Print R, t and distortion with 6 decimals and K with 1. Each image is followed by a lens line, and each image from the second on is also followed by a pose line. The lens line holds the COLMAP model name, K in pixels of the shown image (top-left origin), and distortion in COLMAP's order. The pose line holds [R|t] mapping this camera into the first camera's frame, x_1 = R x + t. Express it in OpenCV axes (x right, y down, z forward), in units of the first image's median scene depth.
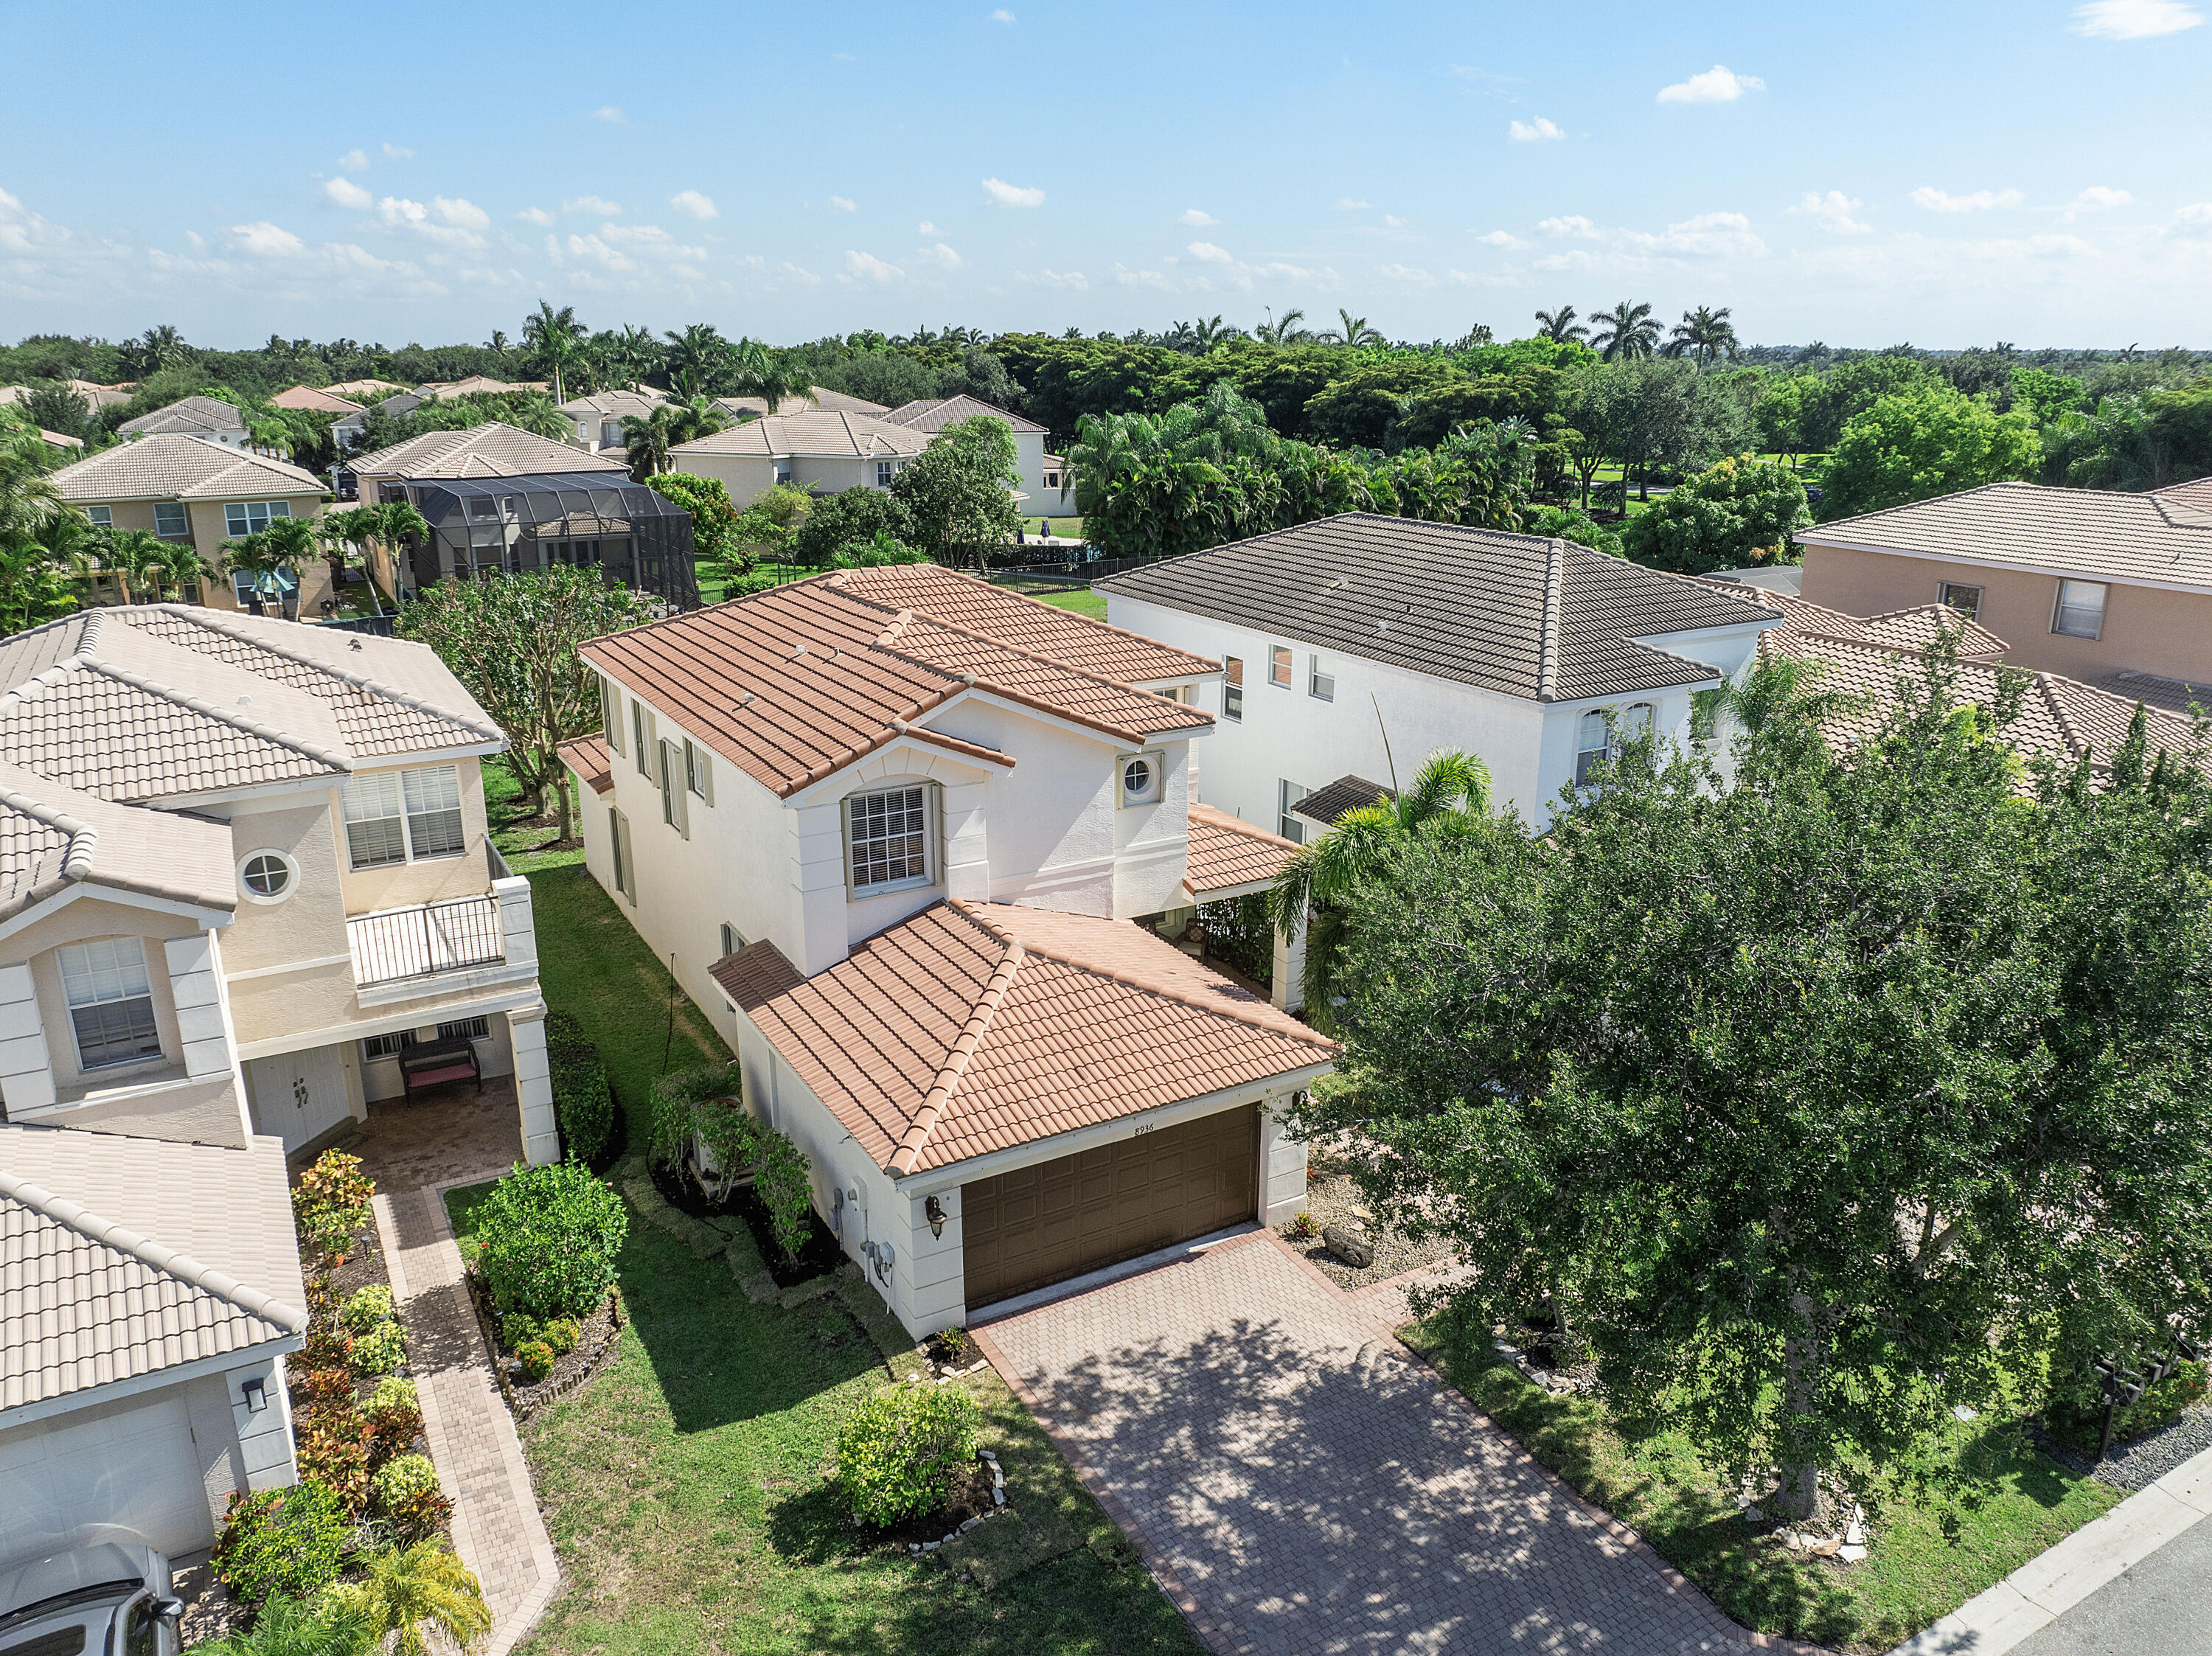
lens RADIAL K [[1537.3, 0, 1123.5], [0, 1537.3, 829.3], [0, 0, 1]] dist [-0.046867, 0.007721]
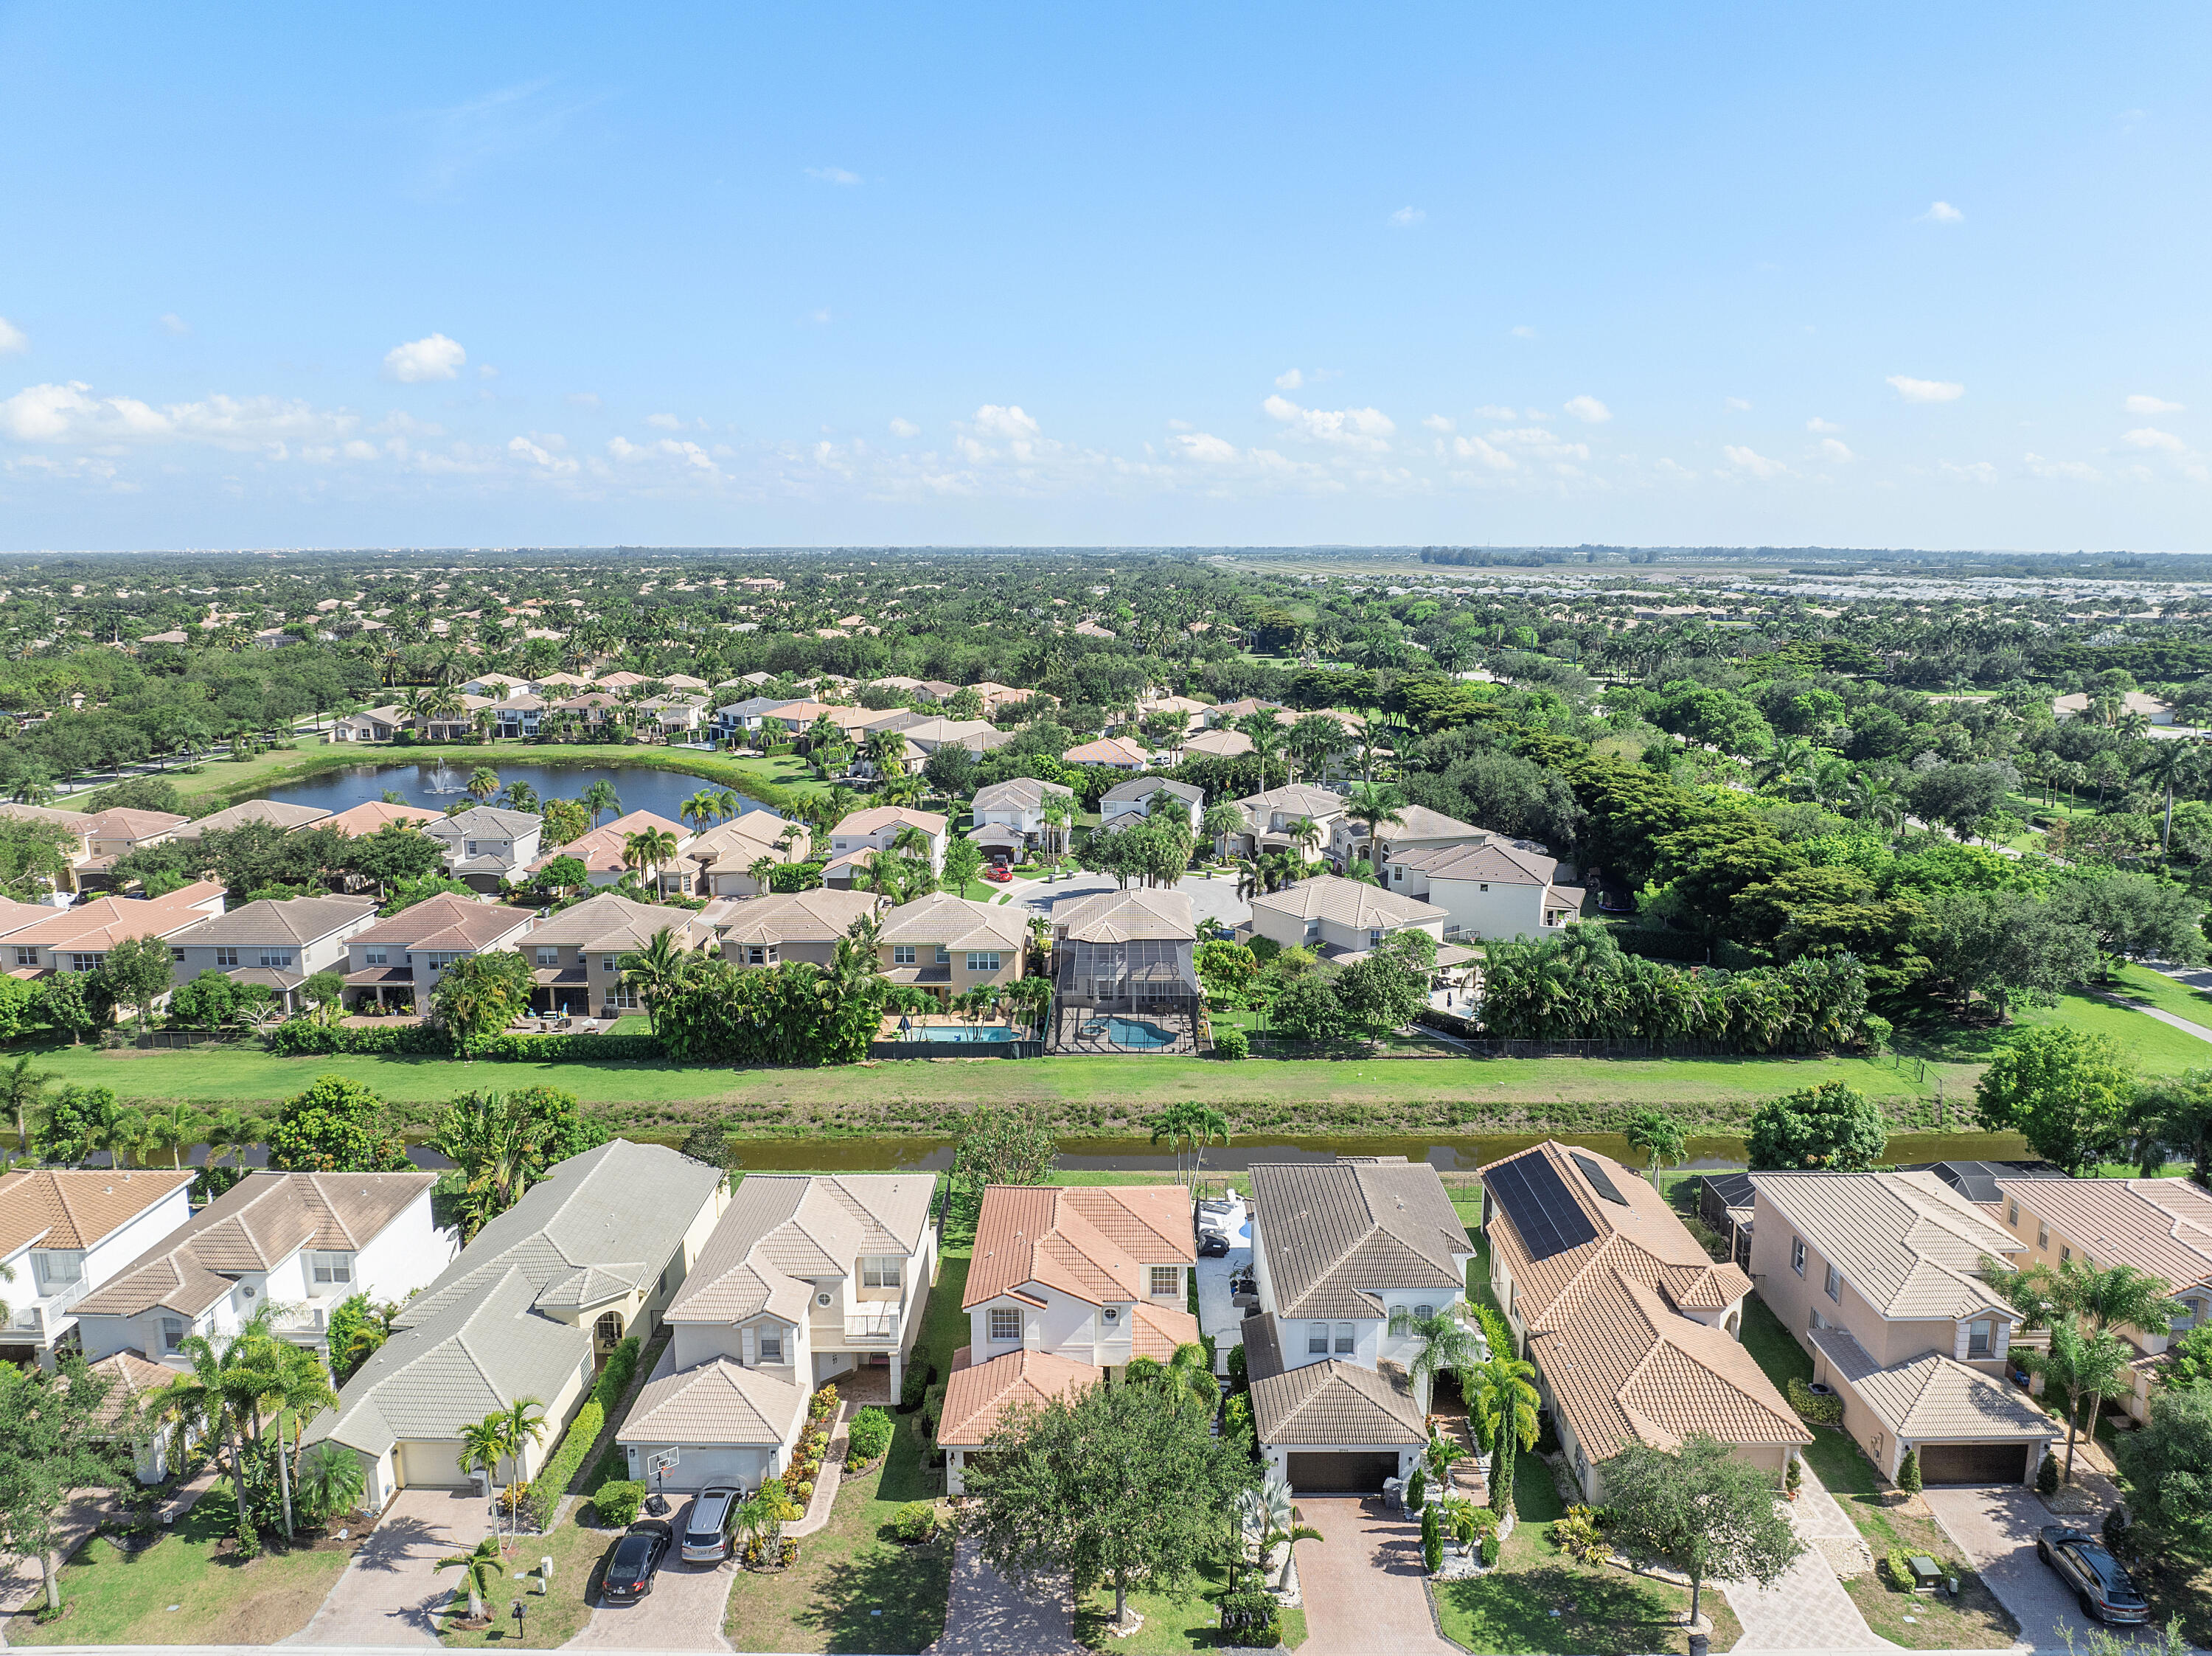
lens RADIAL K [[1537.3, 0, 1123.5], [0, 1537.3, 829.3], [0, 0, 1]] dist [-0.046867, 0.007721]
pose [[0.860455, 0.084502, -0.502471, 1.848736], [-0.143669, 0.986375, -0.080145, -0.937927], [0.488853, 0.141151, 0.860871, -1.983584]]
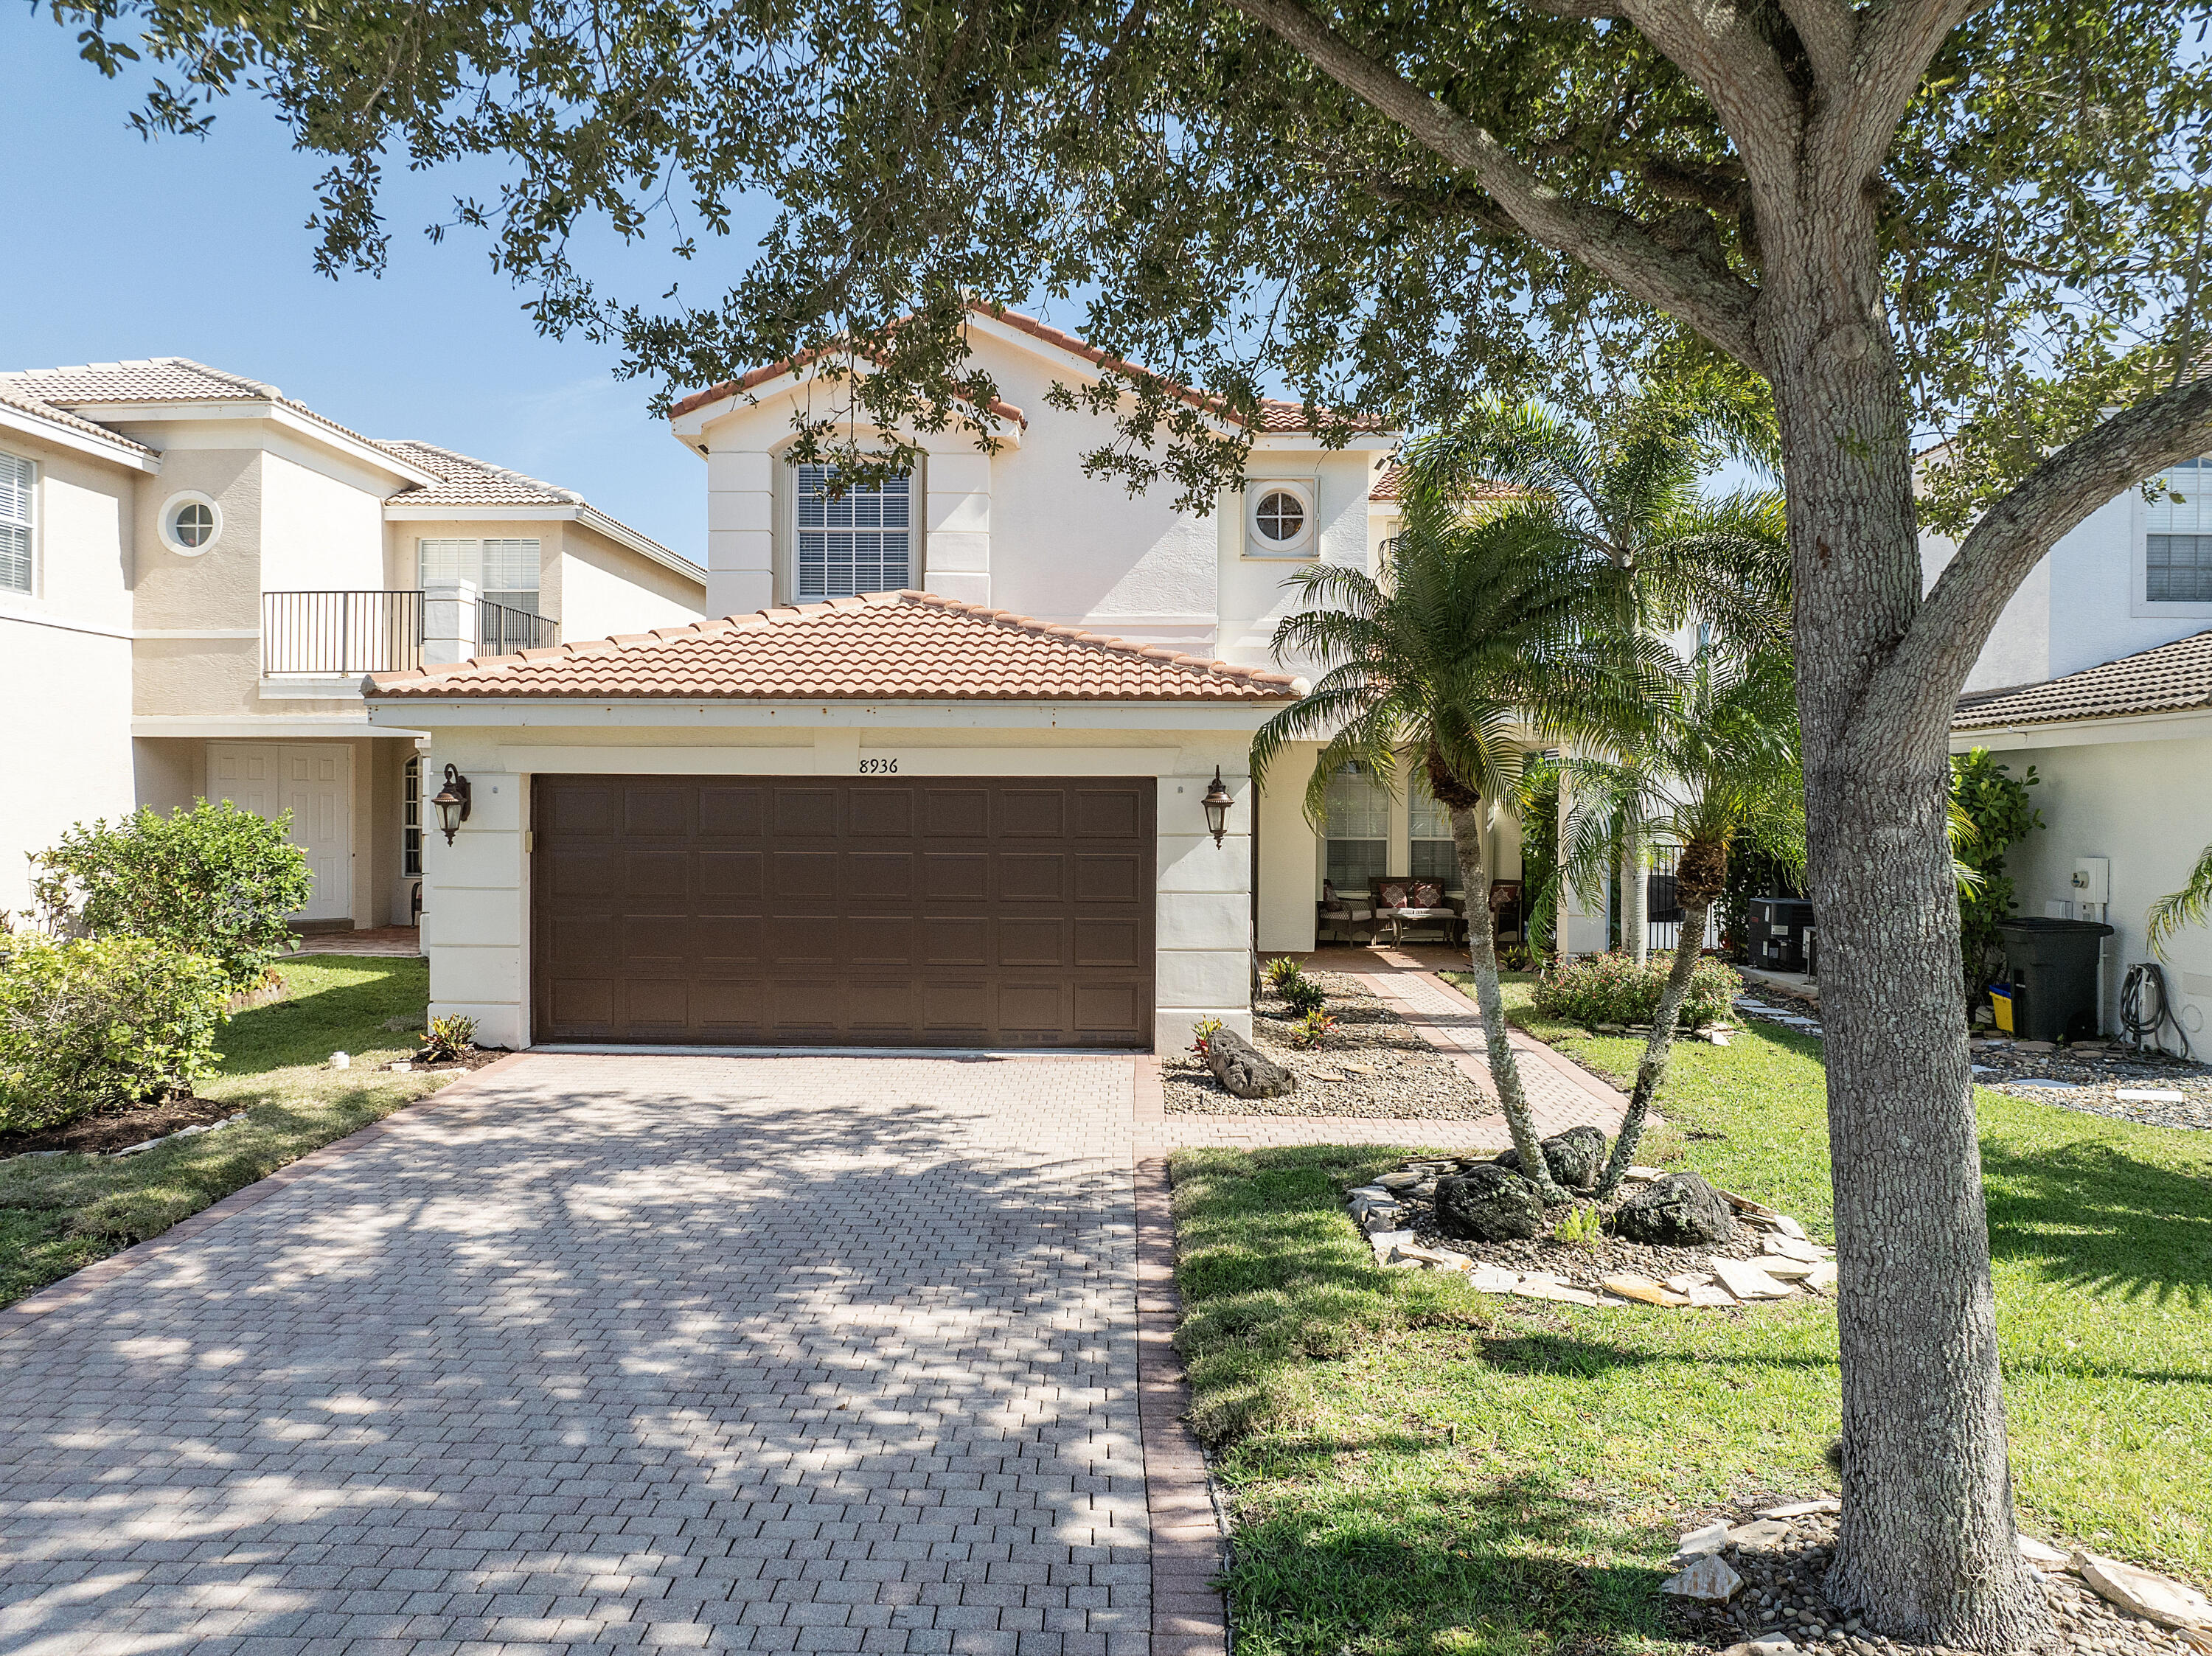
lens RADIAL K [[1537.3, 0, 1123.5], [0, 1537.3, 829.3], [0, 0, 1]] dist [-0.046867, 0.007721]
pose [[0.859713, 0.012113, -0.510634, 0.420952], [-0.150545, 0.961318, -0.230657, 0.373951], [0.488088, 0.275173, 0.828281, 0.661051]]
